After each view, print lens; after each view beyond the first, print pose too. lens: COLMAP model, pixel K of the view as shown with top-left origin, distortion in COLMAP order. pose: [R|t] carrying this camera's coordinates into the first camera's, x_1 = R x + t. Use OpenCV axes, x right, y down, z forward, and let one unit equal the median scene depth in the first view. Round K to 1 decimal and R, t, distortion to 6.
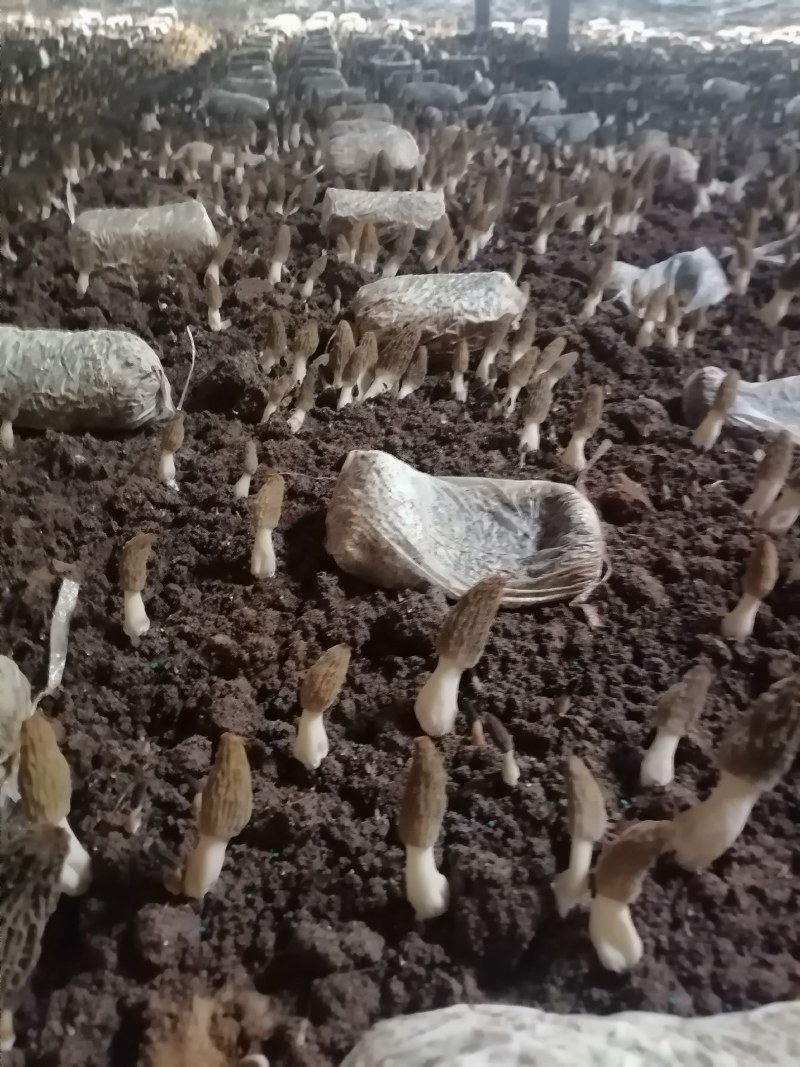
lens RADIAL K [[805.9, 0, 400.0], [0, 805.9, 533.5], [0, 0, 1]] dist [0.060841, -0.048385]
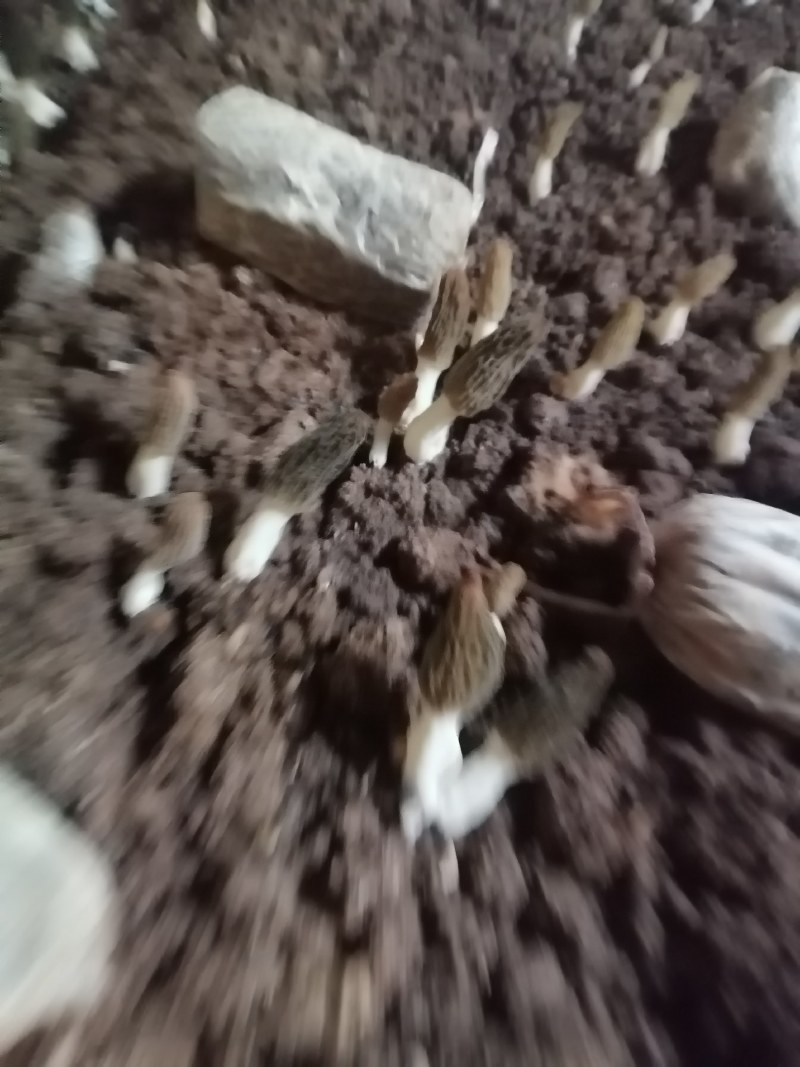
lens RADIAL K [[787.7, 0, 397.0], [0, 787.7, 530.5], [0, 0, 1]] dist [0.091109, -0.109640]
pose [[0.928819, 0.345004, -0.135155, -0.225758], [-0.243010, 0.842543, 0.480695, 0.026838], [0.279715, -0.413635, 0.866409, -0.364462]]
